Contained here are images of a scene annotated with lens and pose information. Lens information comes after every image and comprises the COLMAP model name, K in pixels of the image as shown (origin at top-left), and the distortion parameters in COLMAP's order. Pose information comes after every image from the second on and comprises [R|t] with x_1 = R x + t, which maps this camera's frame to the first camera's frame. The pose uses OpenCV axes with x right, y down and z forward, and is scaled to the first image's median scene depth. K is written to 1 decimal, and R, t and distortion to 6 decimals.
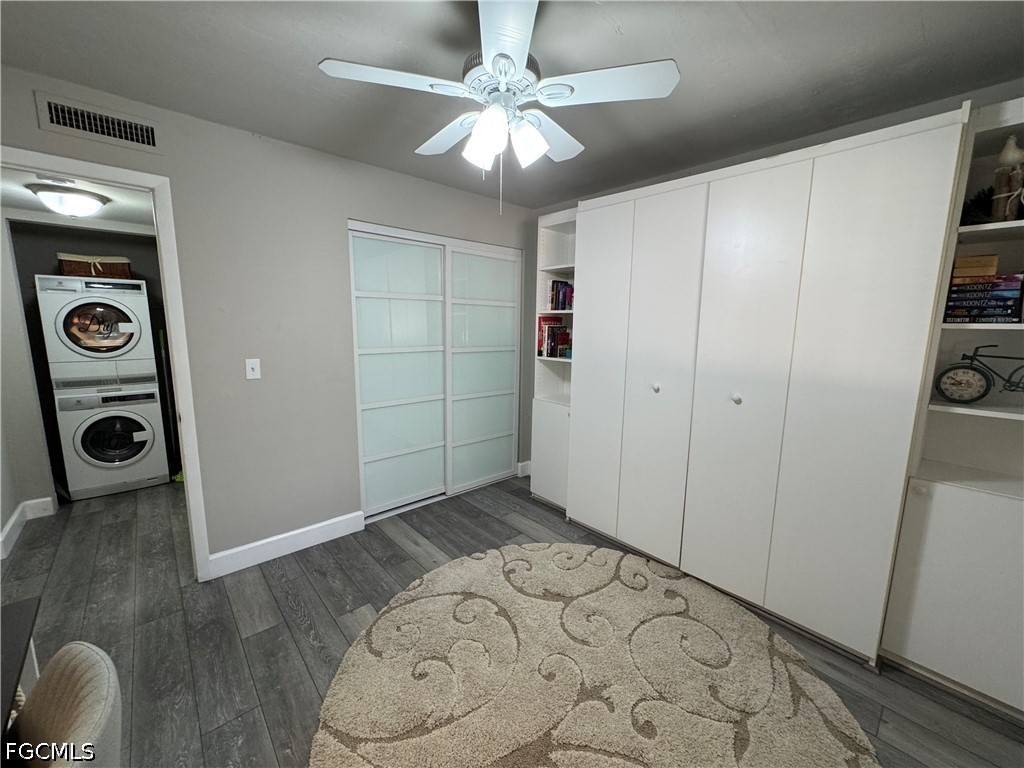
lens RADIAL K [[410.0, 0, 515.9], [0, 410.0, 386.8], [0, 0, 1]] dist [-0.003223, -0.000246]
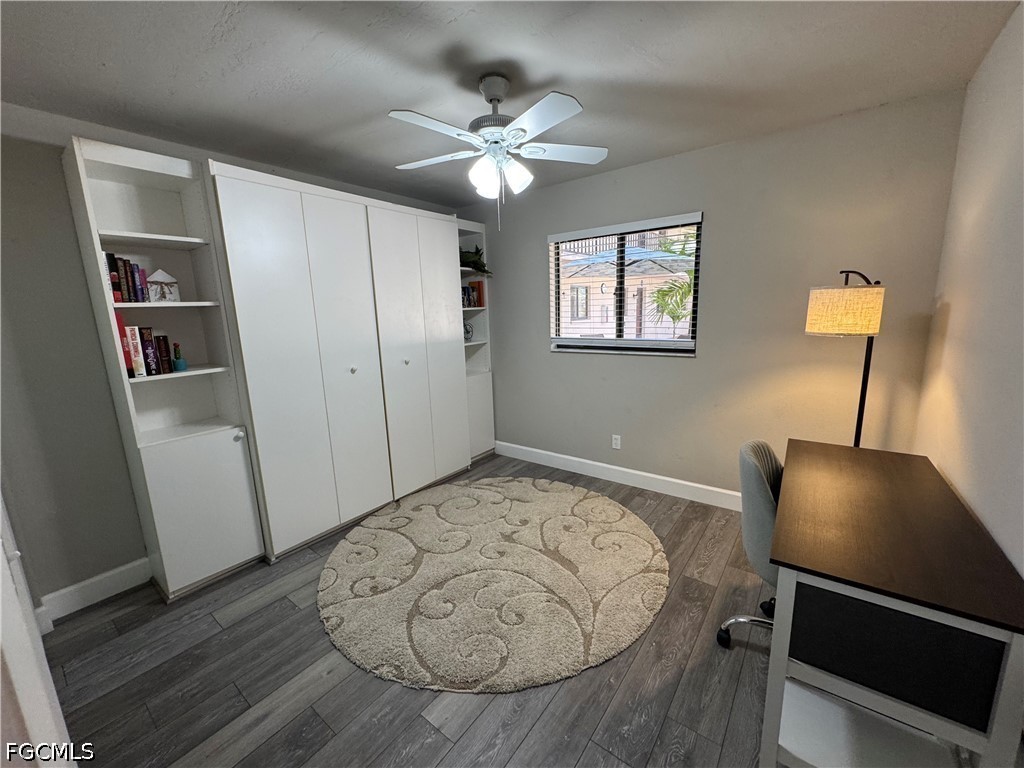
lens RADIAL K [[410.0, 0, 514.1], [0, 410.0, 384.3], [0, 0, 1]] dist [-0.003223, -0.000246]
pose [[-0.192758, -0.184054, 0.963830, -0.867588], [0.184827, 0.957858, 0.219878, -0.127561], [-0.963682, 0.220525, -0.150617, 0.743407]]
